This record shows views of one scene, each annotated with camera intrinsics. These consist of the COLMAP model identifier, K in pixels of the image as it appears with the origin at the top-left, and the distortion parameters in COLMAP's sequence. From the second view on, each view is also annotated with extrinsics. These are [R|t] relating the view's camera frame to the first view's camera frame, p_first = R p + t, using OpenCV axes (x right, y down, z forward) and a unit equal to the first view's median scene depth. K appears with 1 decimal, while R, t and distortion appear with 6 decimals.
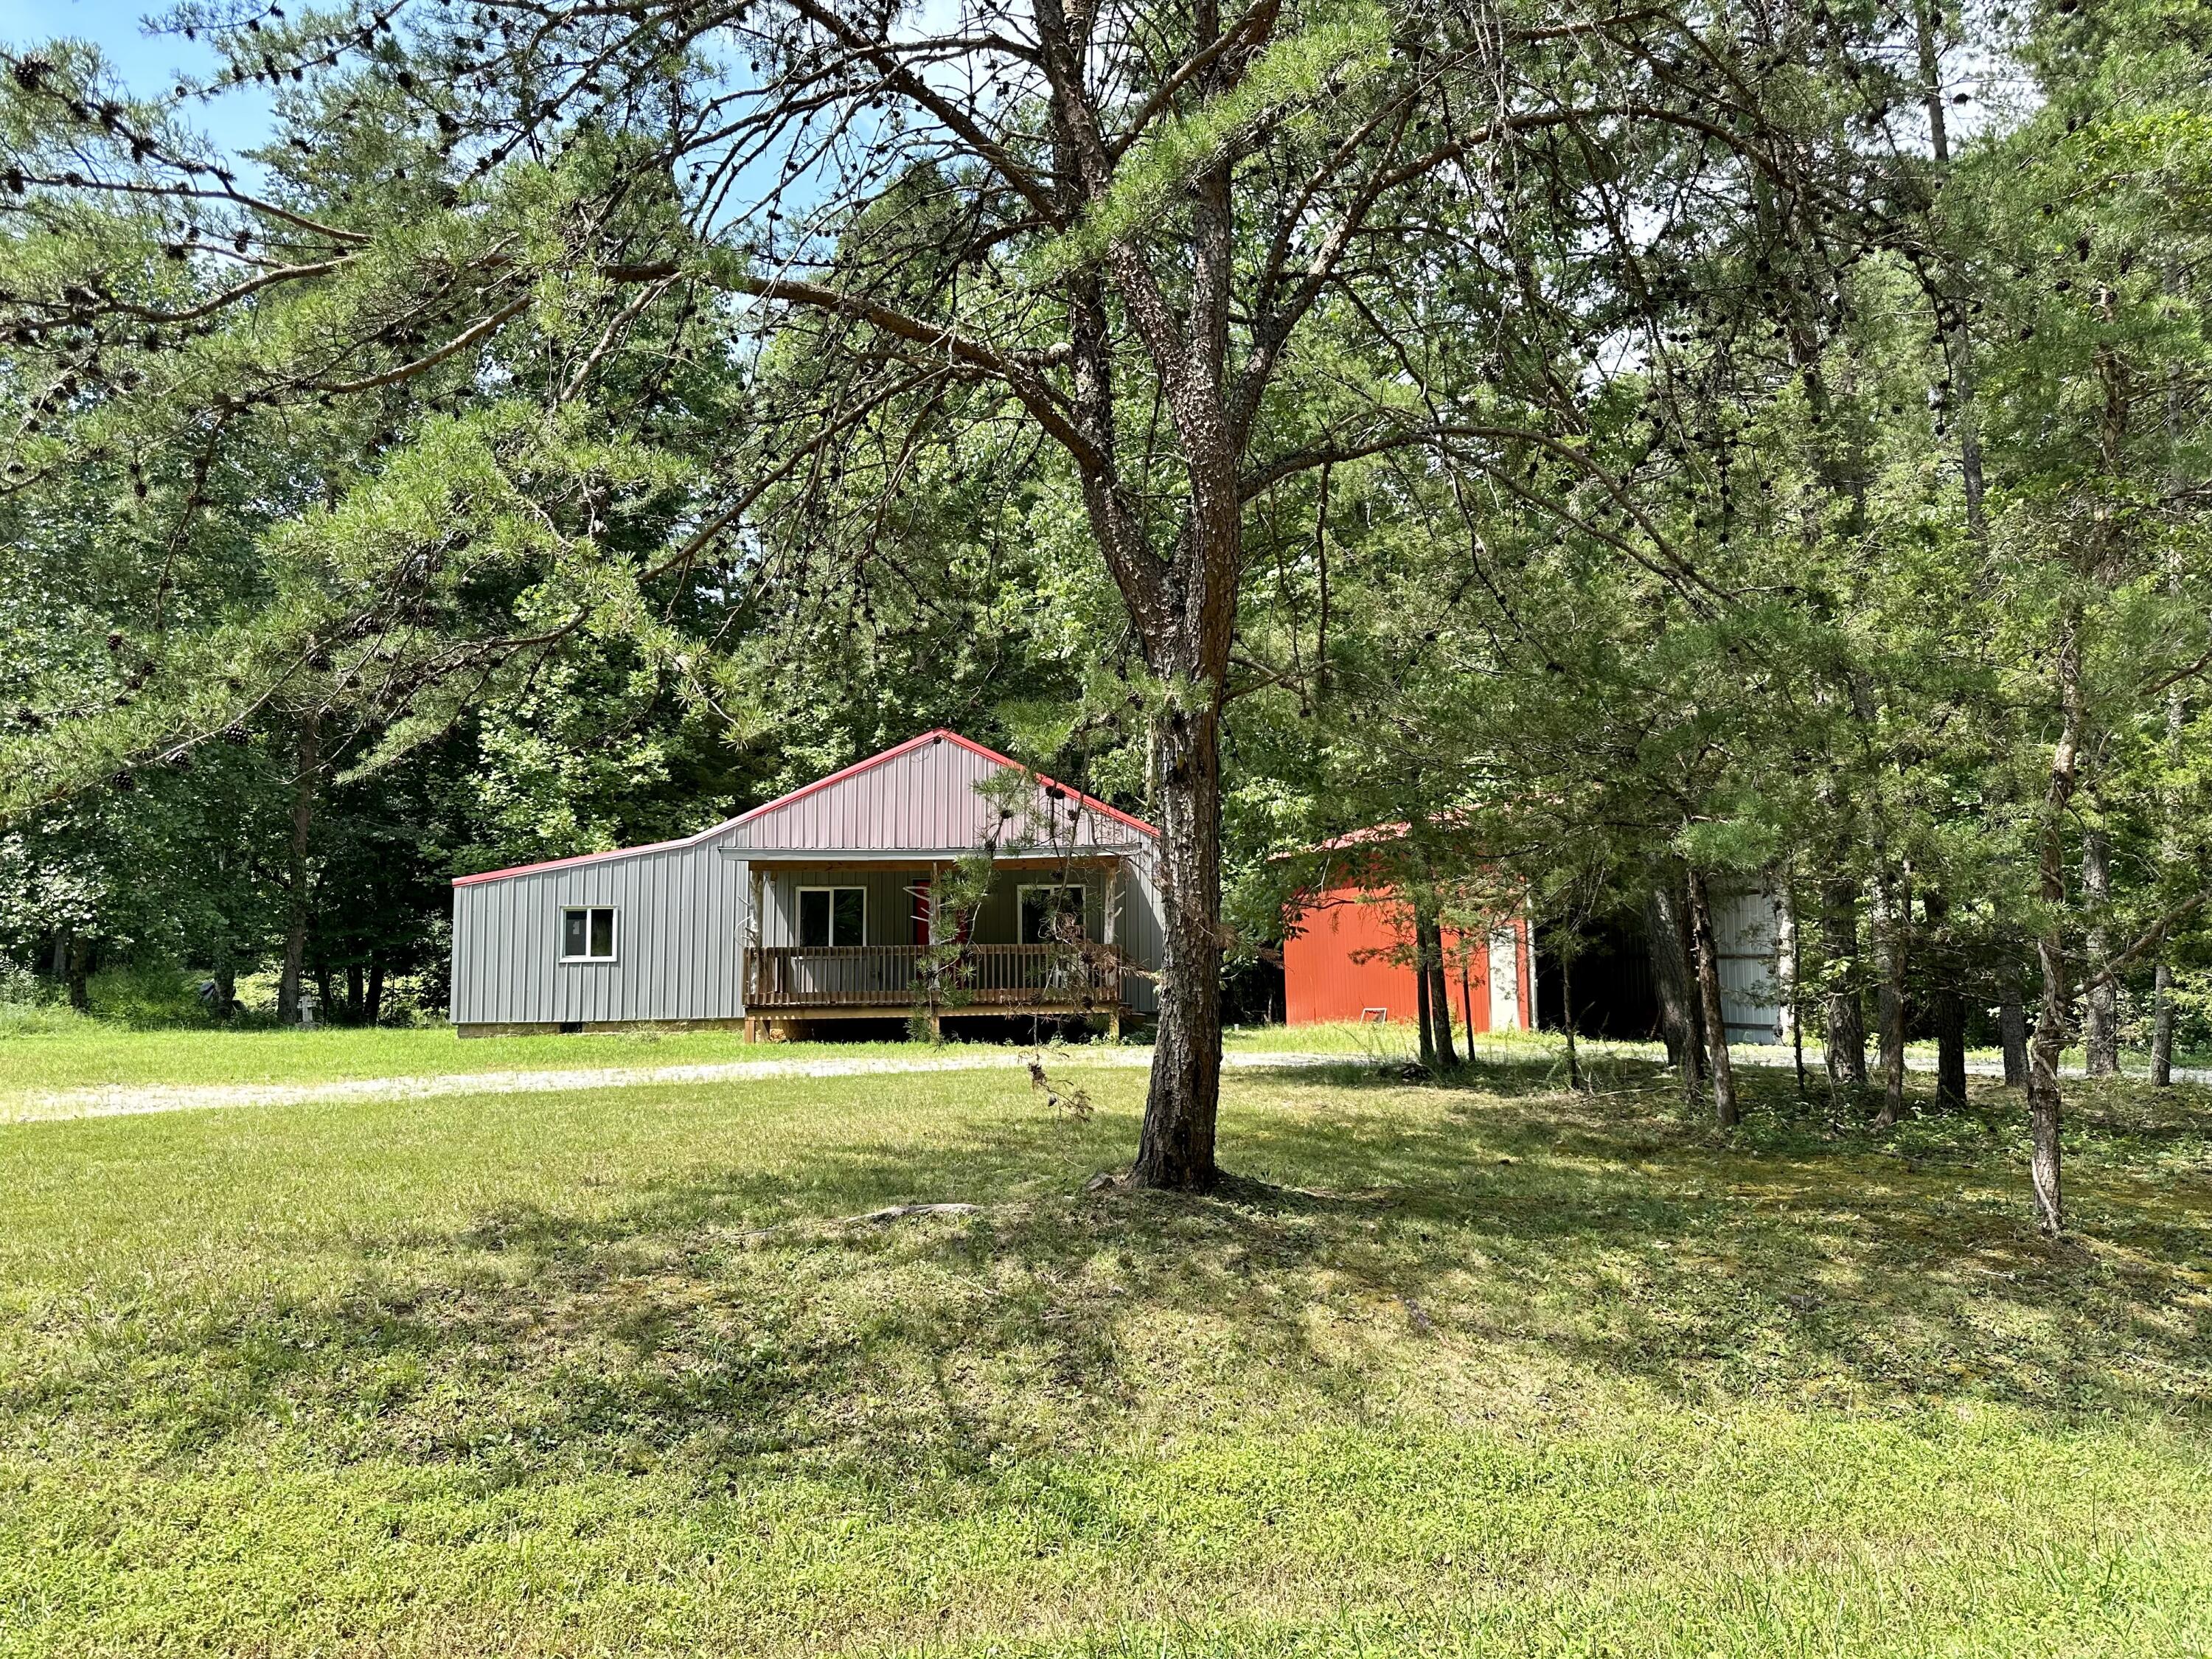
lens RADIAL K [[1550.1, 0, 1139.6], [0, 1550.1, 827.9], [0, 0, 1]] dist [0.087919, -0.001644]
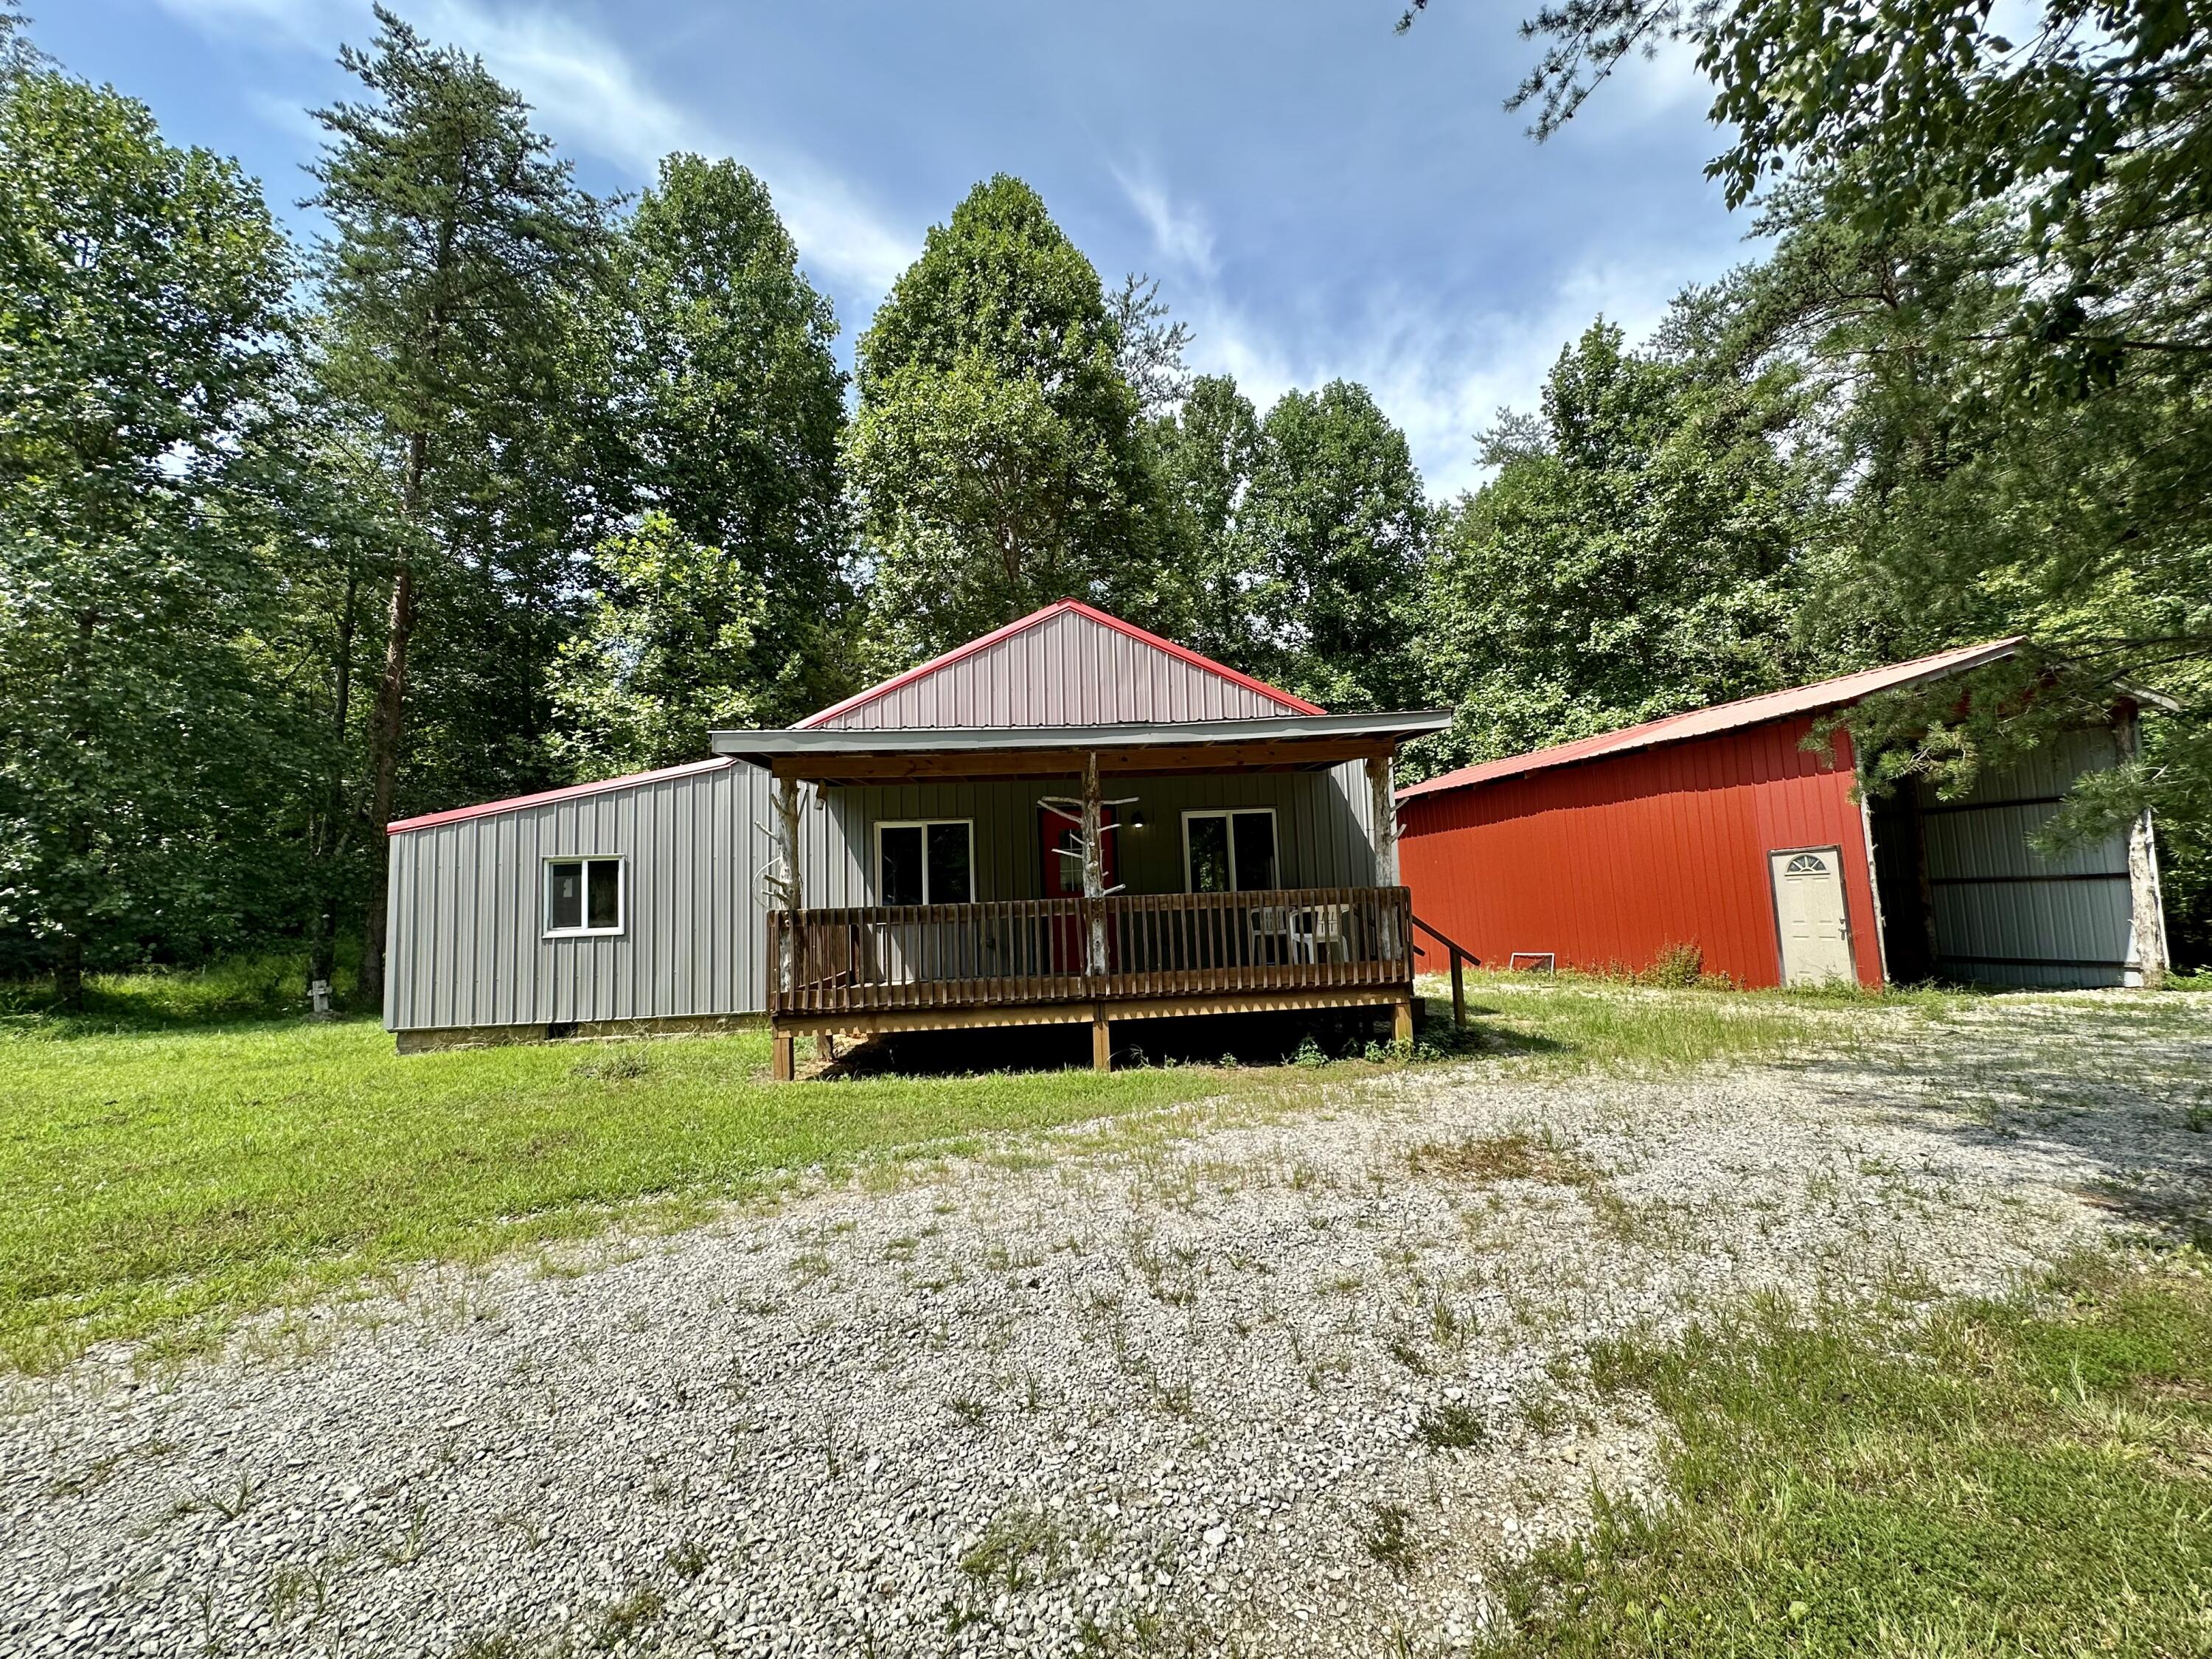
lens RADIAL K [[880.9, 0, 1110.1], [0, 880.9, 820.2], [0, 0, 1]] dist [-0.001118, 0.000417]
pose [[0.999404, -0.033275, -0.009154, -0.110897], [0.033164, 0.999378, -0.011977, 0.046059], [0.009546, 0.011666, 0.999886, 0.606943]]
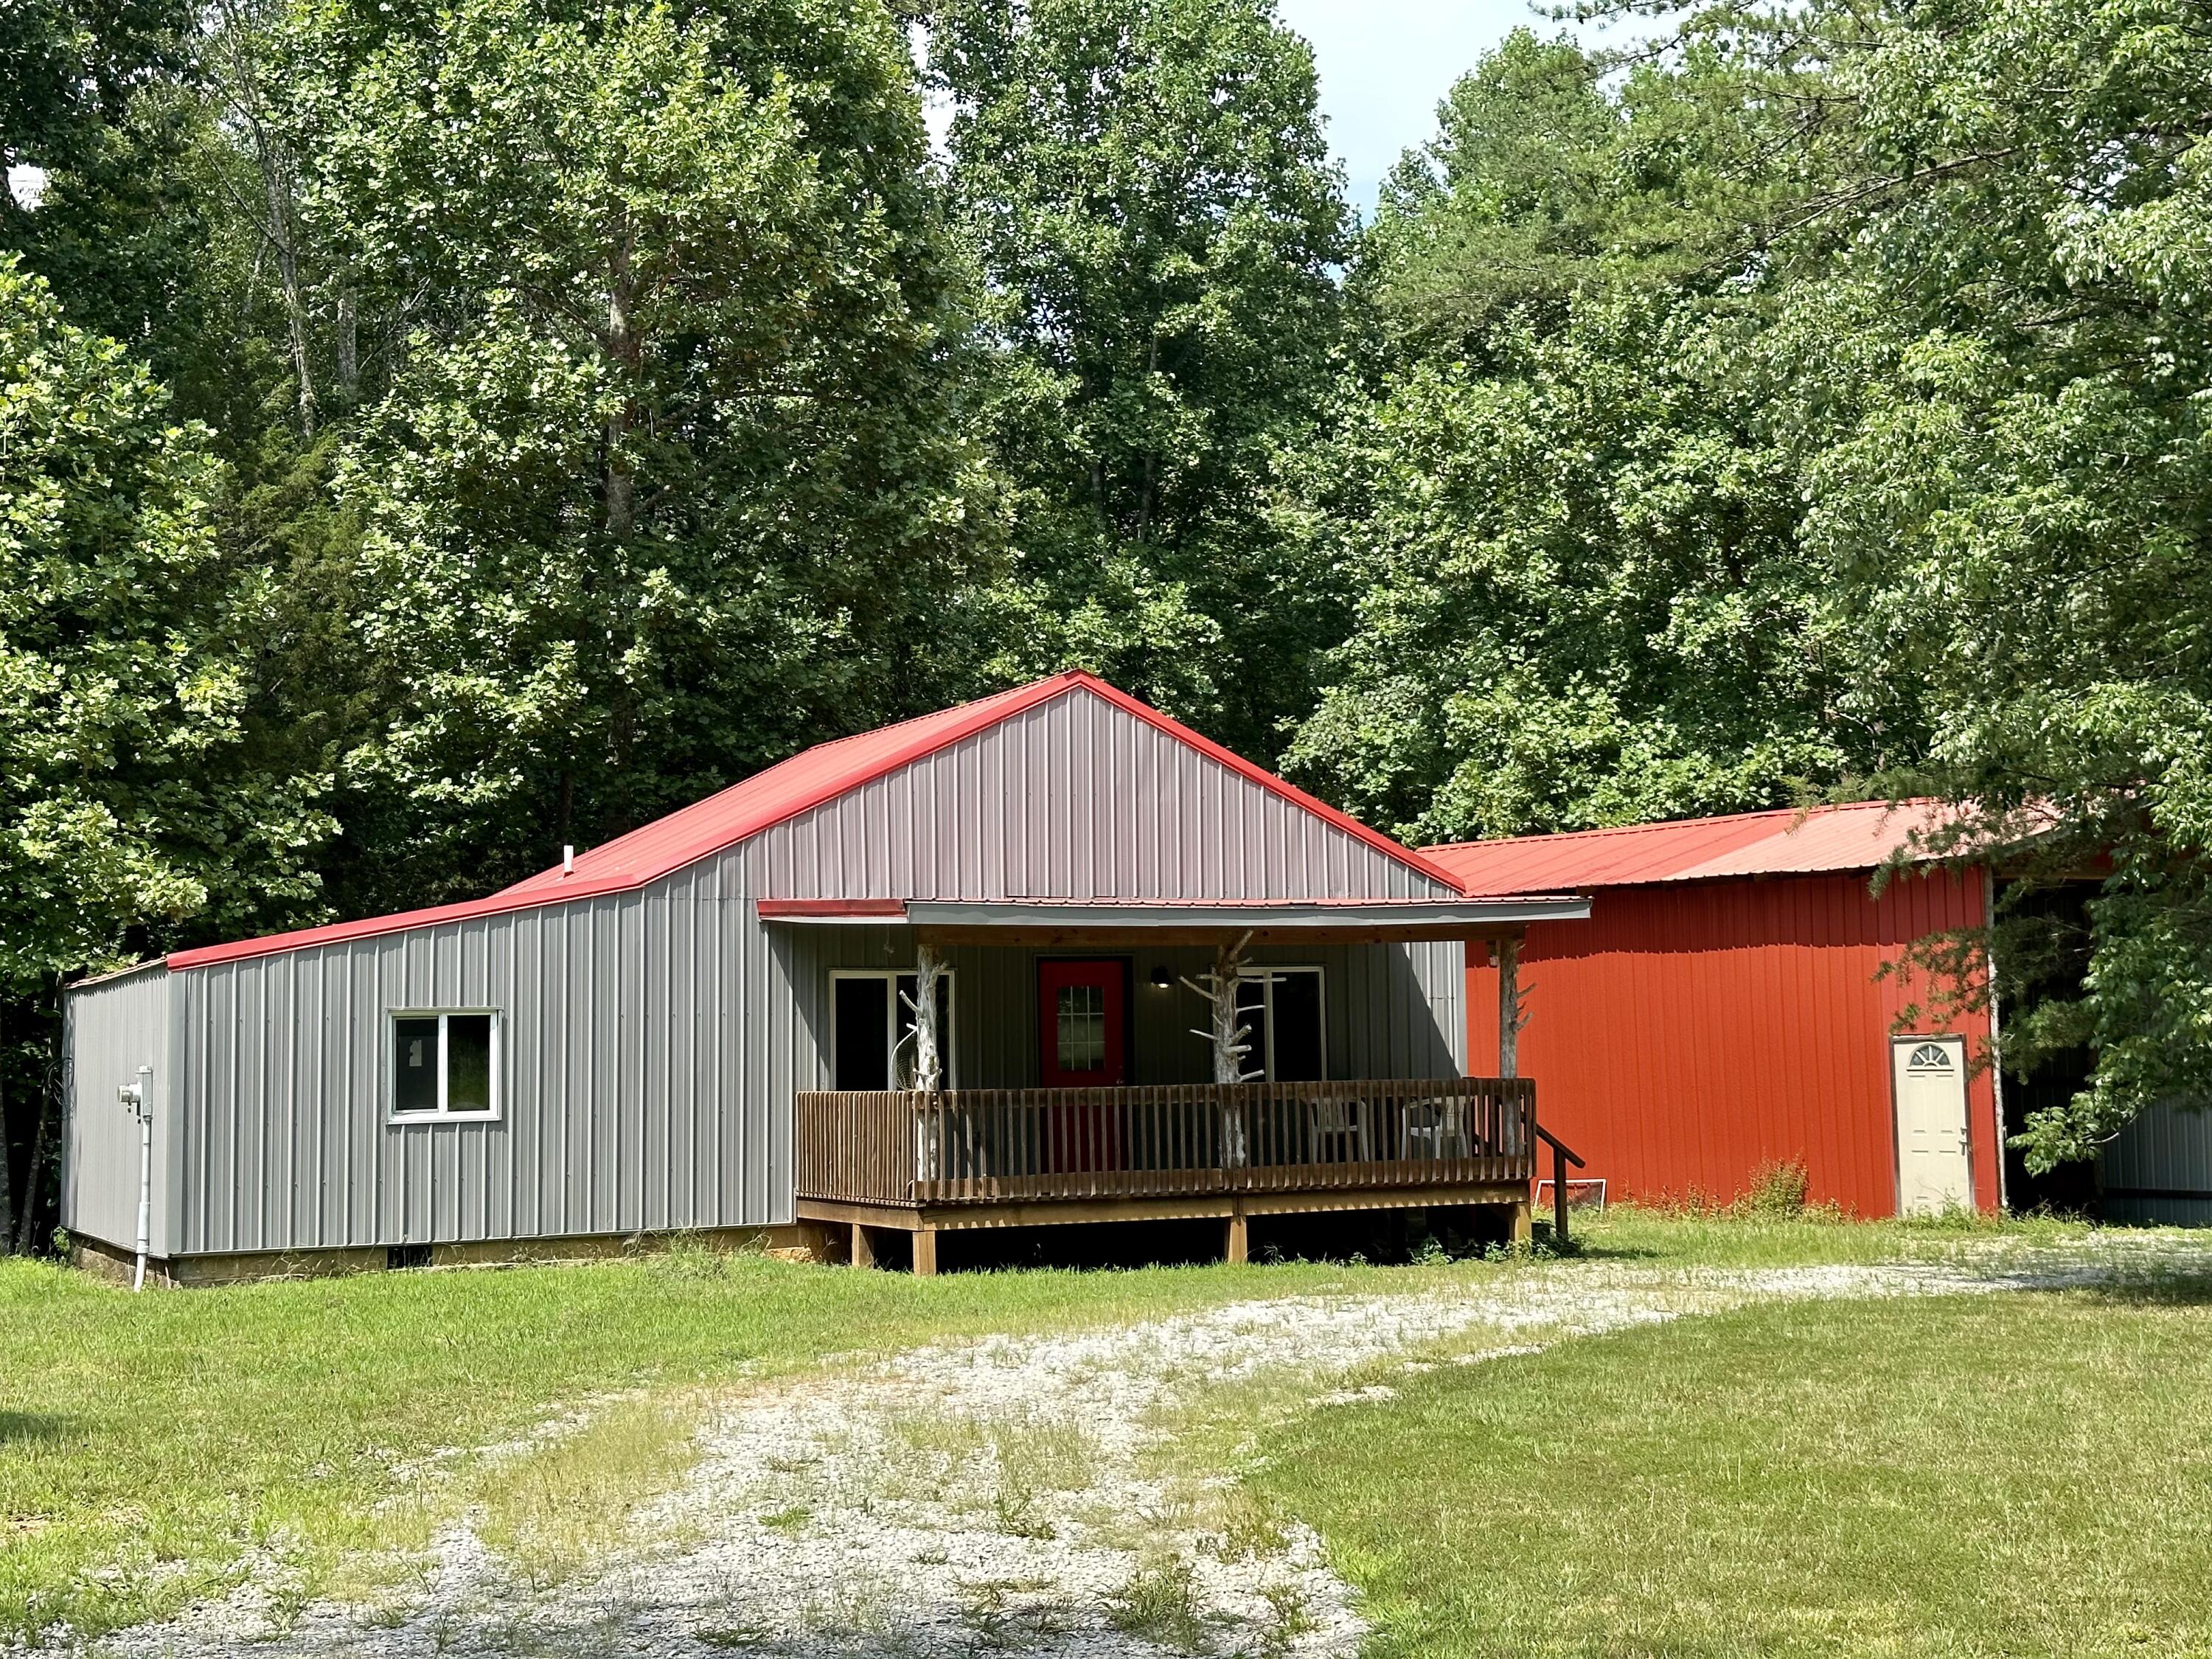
lens RADIAL K [[3072.5, 0, 1106.0], [0, 3072.5, 829.5], [0, 0, 1]] dist [0.145213, 0.008759]
pose [[0.941143, 0.015494, 0.337653, -0.486461], [-0.017652, 0.999839, 0.003322, -0.014018], [-0.337547, -0.009087, 0.941265, 0.008476]]
